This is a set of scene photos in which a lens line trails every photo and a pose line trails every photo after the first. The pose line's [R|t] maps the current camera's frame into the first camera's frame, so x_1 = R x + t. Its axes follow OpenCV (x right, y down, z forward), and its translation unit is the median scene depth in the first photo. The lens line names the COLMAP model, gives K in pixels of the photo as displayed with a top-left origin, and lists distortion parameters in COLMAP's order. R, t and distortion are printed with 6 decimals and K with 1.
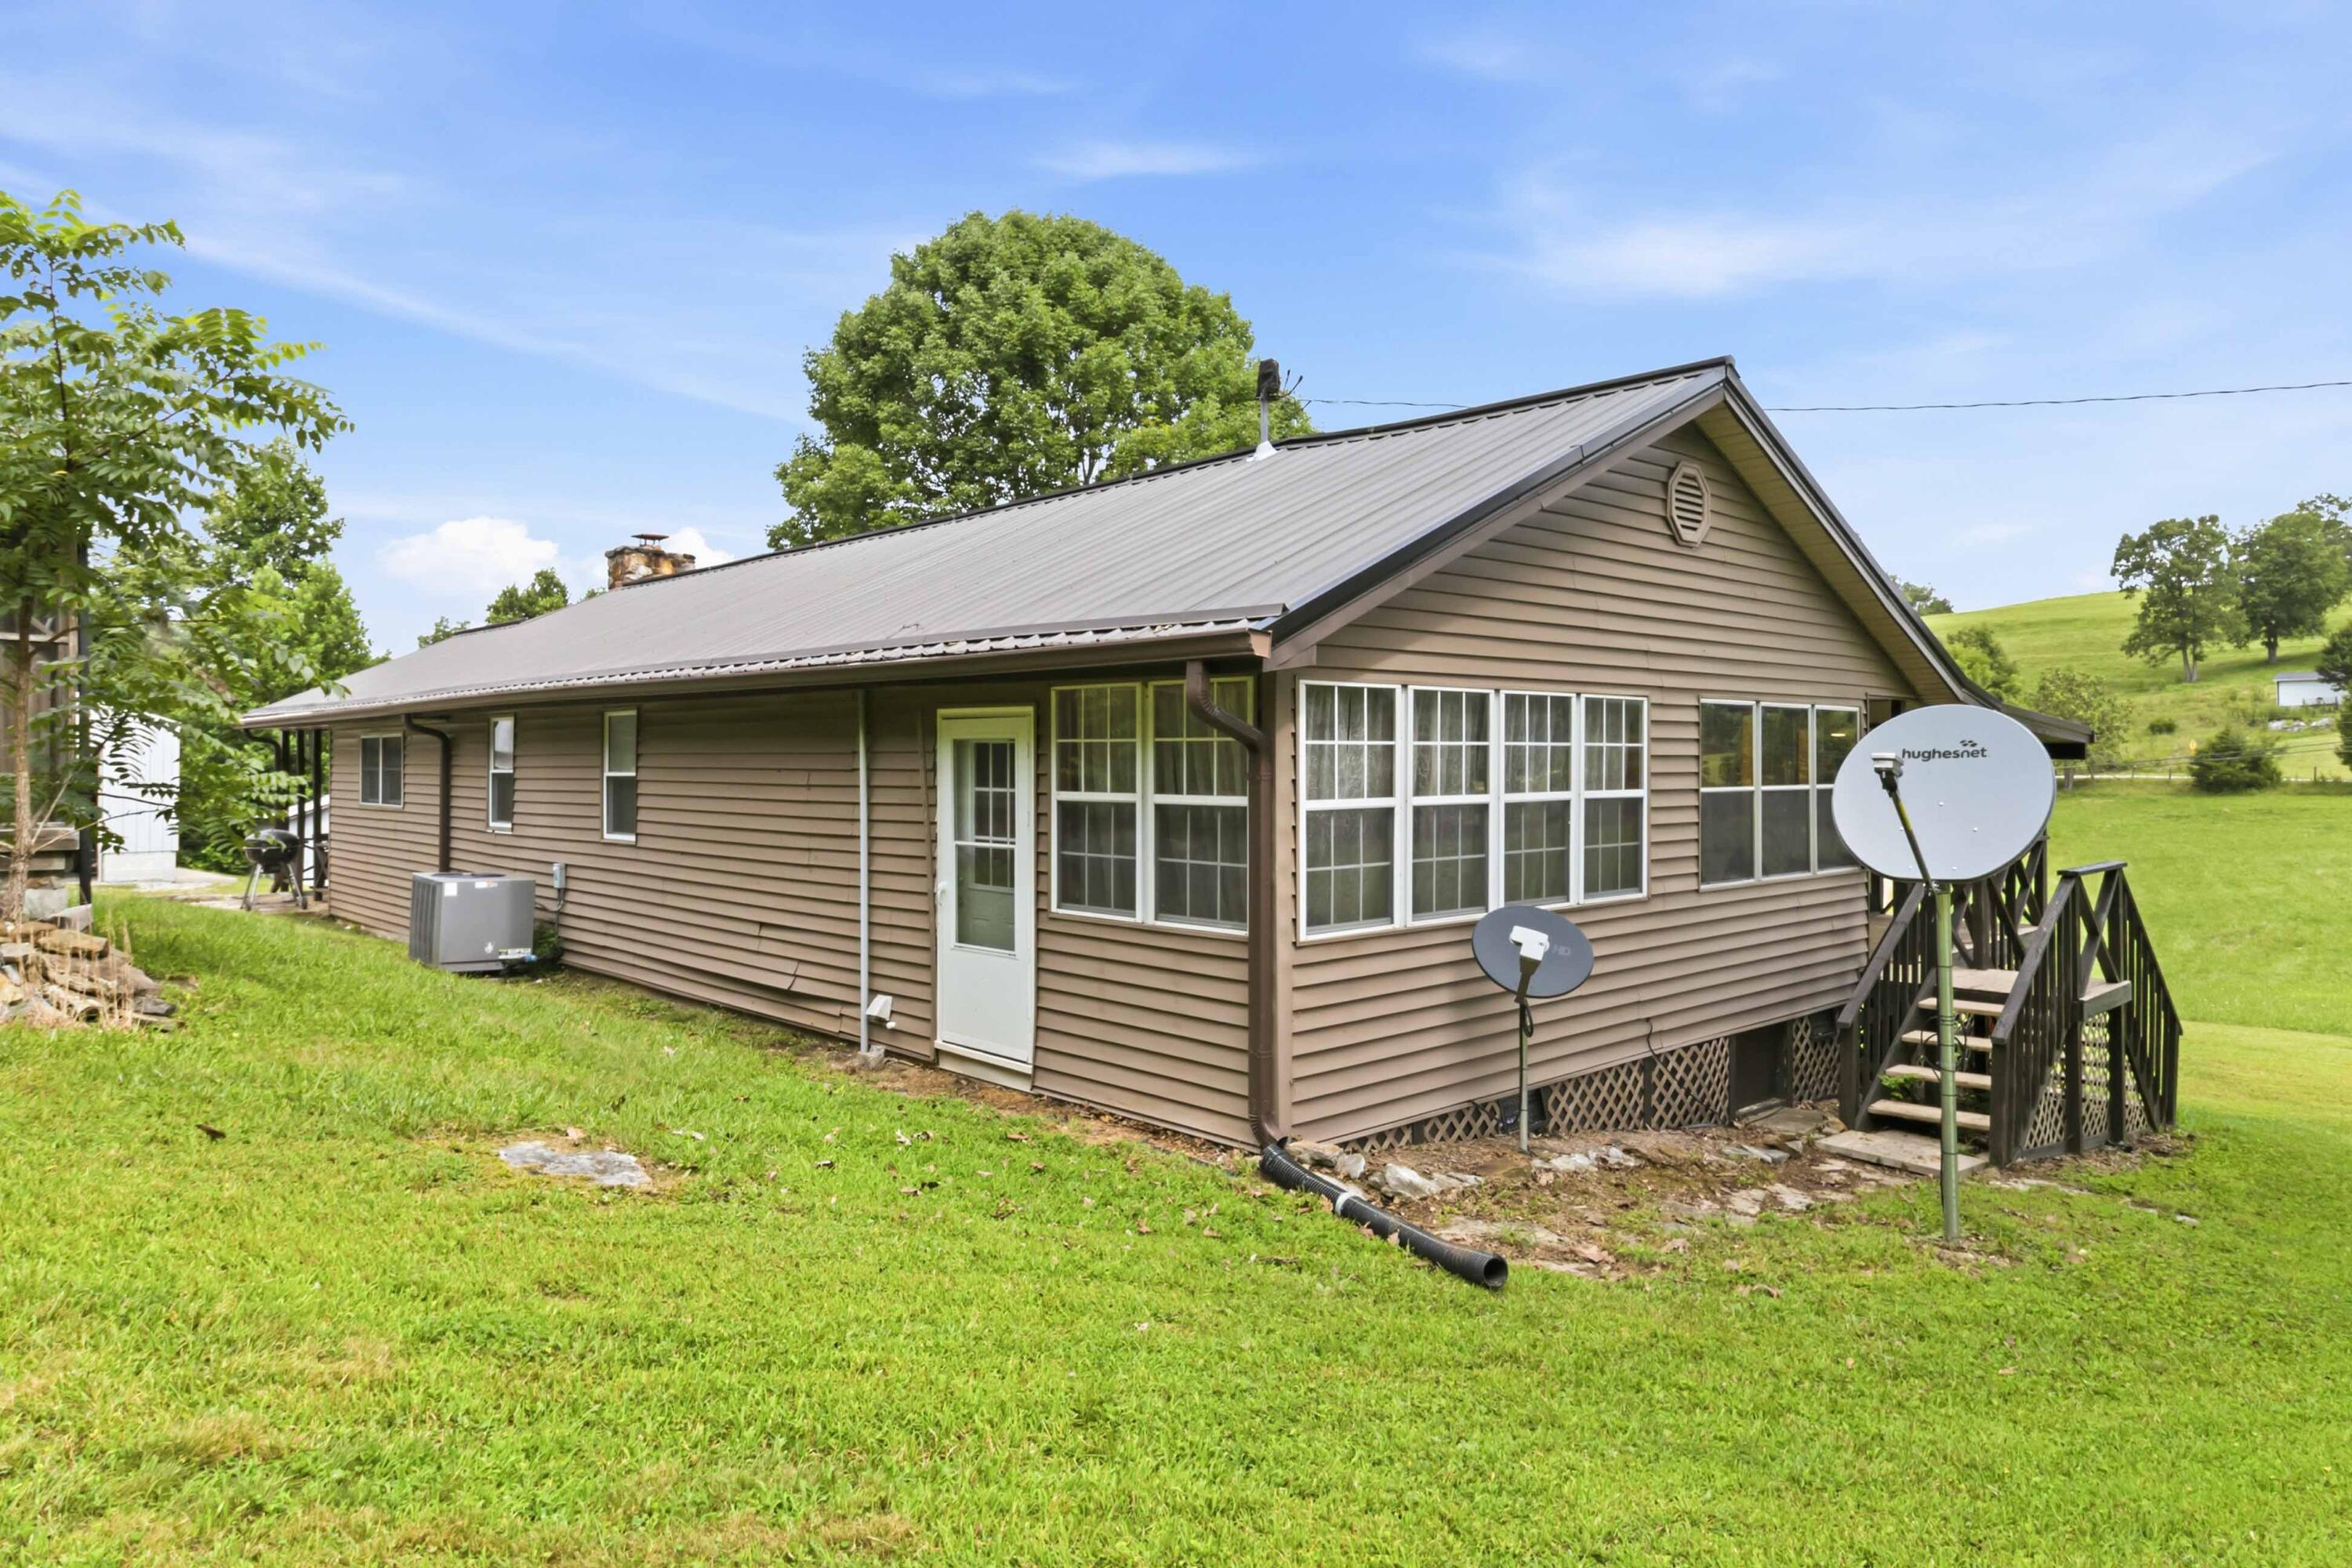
lens RADIAL K [[1399.2, 0, 1173.6], [0, 1399.2, 875.9], [0, 0, 1]] dist [-0.002429, 0.000701]
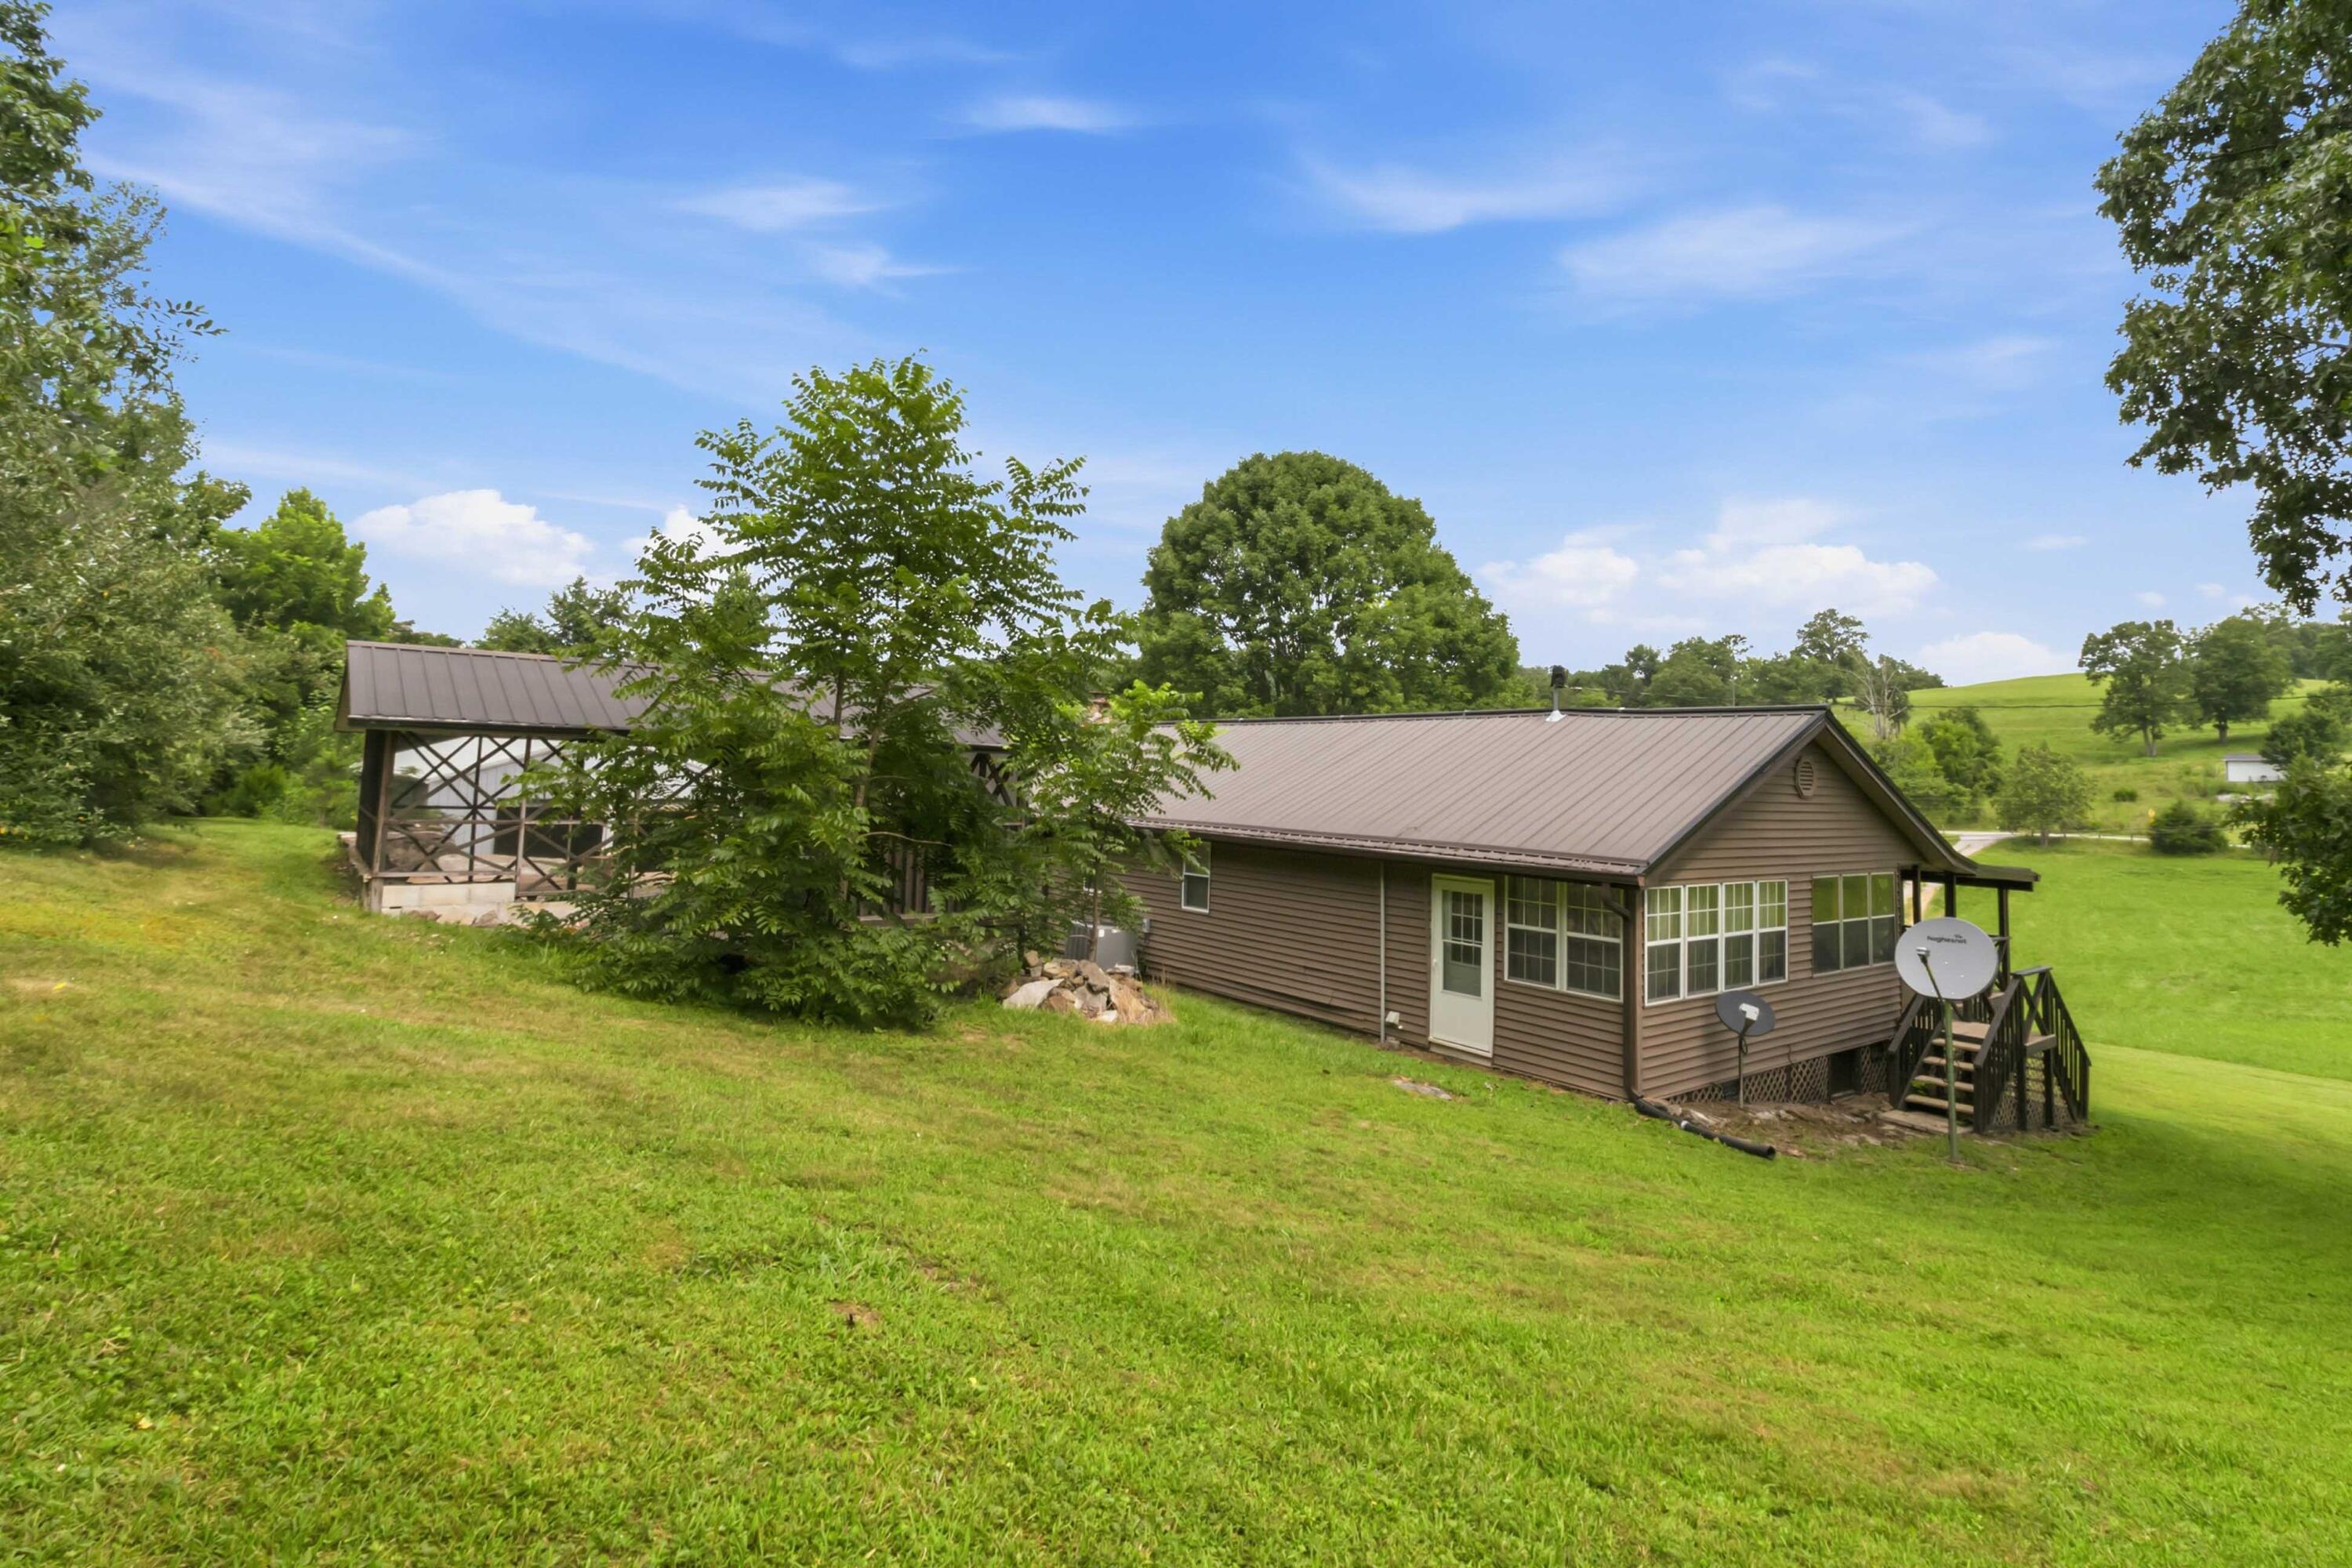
lens RADIAL K [[1073.4, 0, 1240.9], [0, 1073.4, 785.8], [0, 0, 1]] dist [0.001455, -0.000031]
pose [[0.996563, 0.036872, -0.074183, -0.322400], [-0.043471, 0.995046, -0.089406, -0.089456], [0.070519, 0.092324, 0.993229, -0.571930]]
